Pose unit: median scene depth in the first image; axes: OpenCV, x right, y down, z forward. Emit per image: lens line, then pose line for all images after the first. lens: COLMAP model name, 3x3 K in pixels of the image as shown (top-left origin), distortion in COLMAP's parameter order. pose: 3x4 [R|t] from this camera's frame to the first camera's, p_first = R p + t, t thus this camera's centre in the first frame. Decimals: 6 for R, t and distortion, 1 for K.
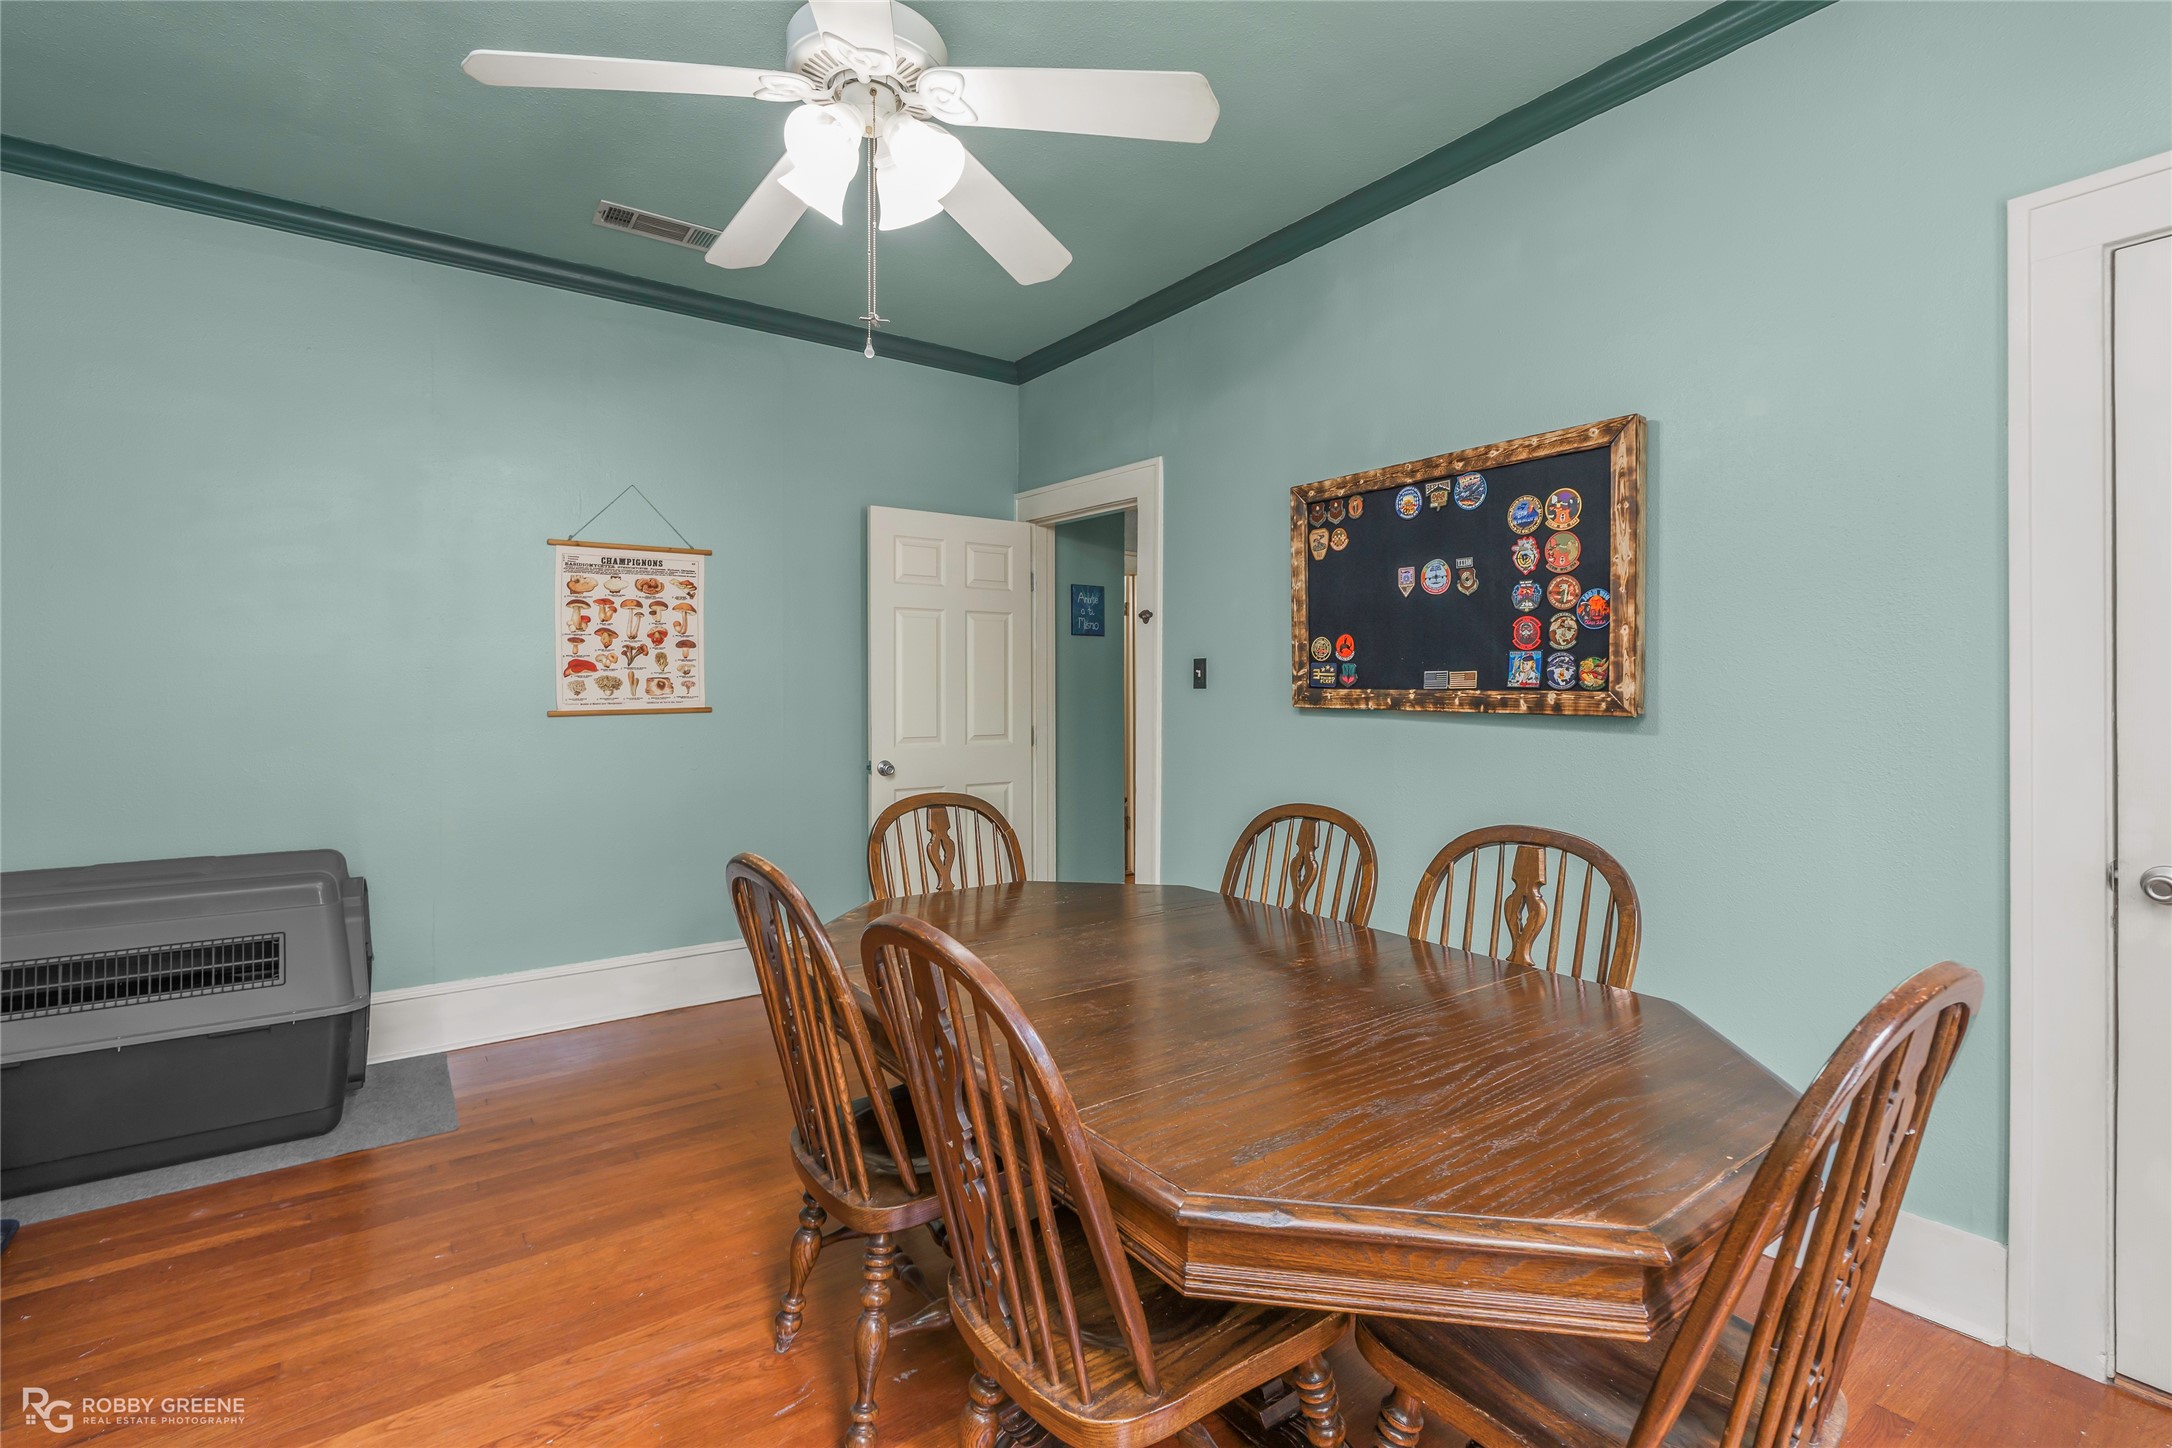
lens RADIAL K [[990.9, 0, 1086.6], [0, 990.9, 709.5], [0, 0, 1]] dist [-0.002679, 0.000533]
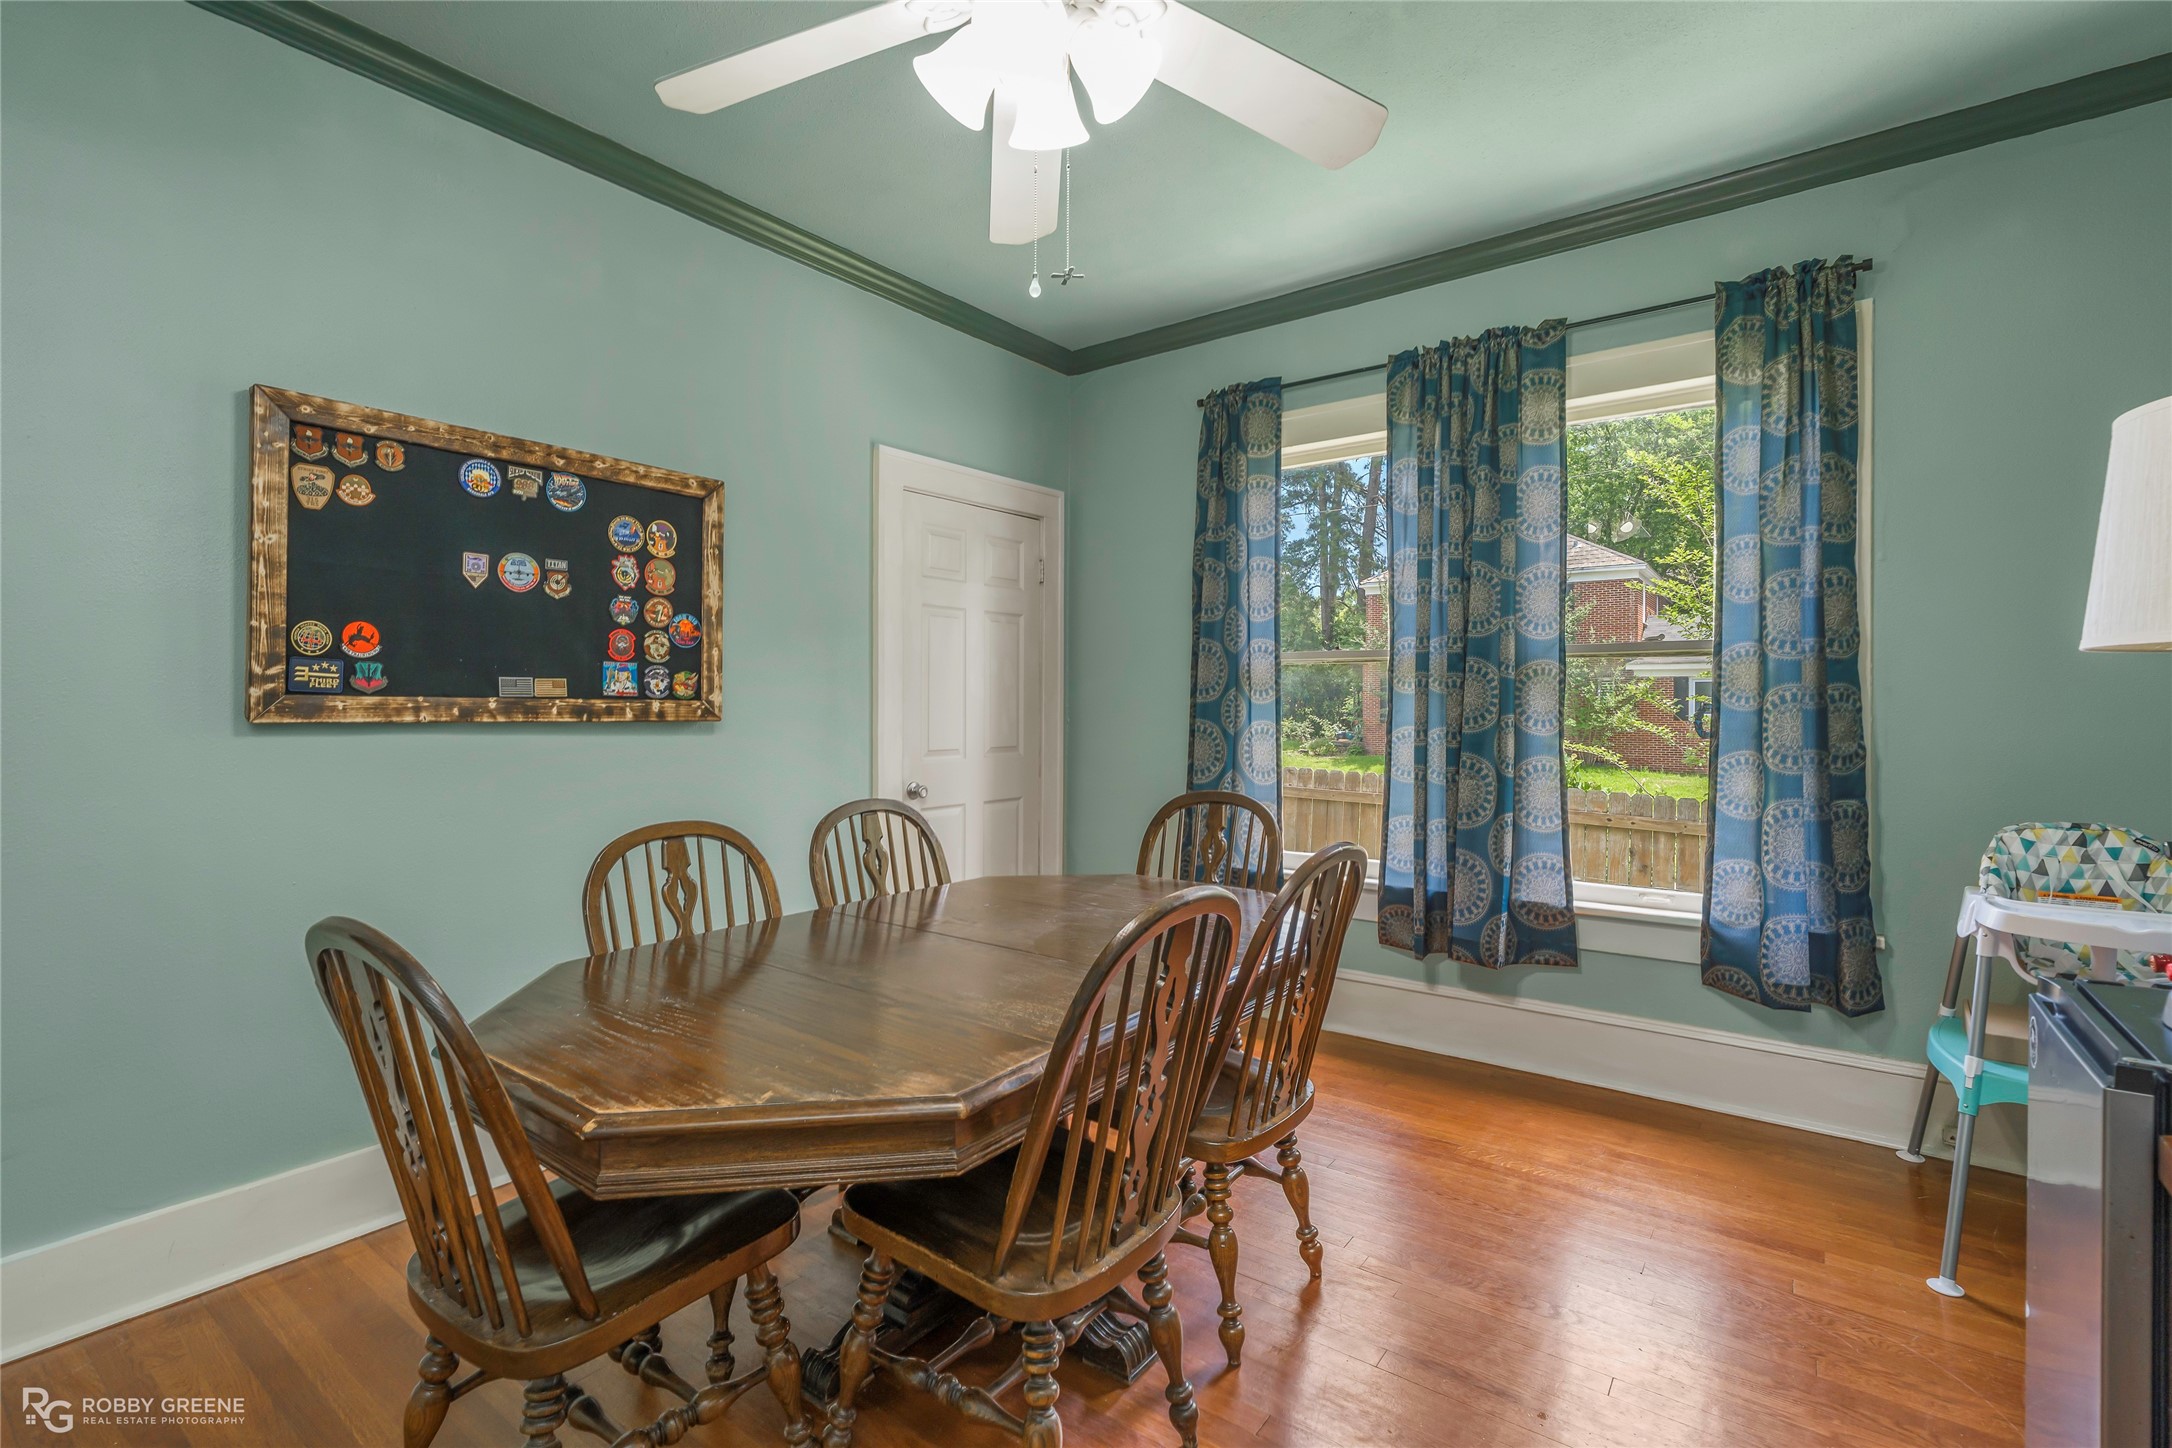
lens RADIAL K [[990.9, 0, 1083.9], [0, 990.9, 711.5], [0, 0, 1]] dist [-0.002679, 0.000533]
pose [[-0.295817, -0.004089, 0.955236, -0.700423], [0.019608, 0.999754, 0.010351, -0.007394], [-0.955043, 0.021792, -0.295664, 0.828322]]
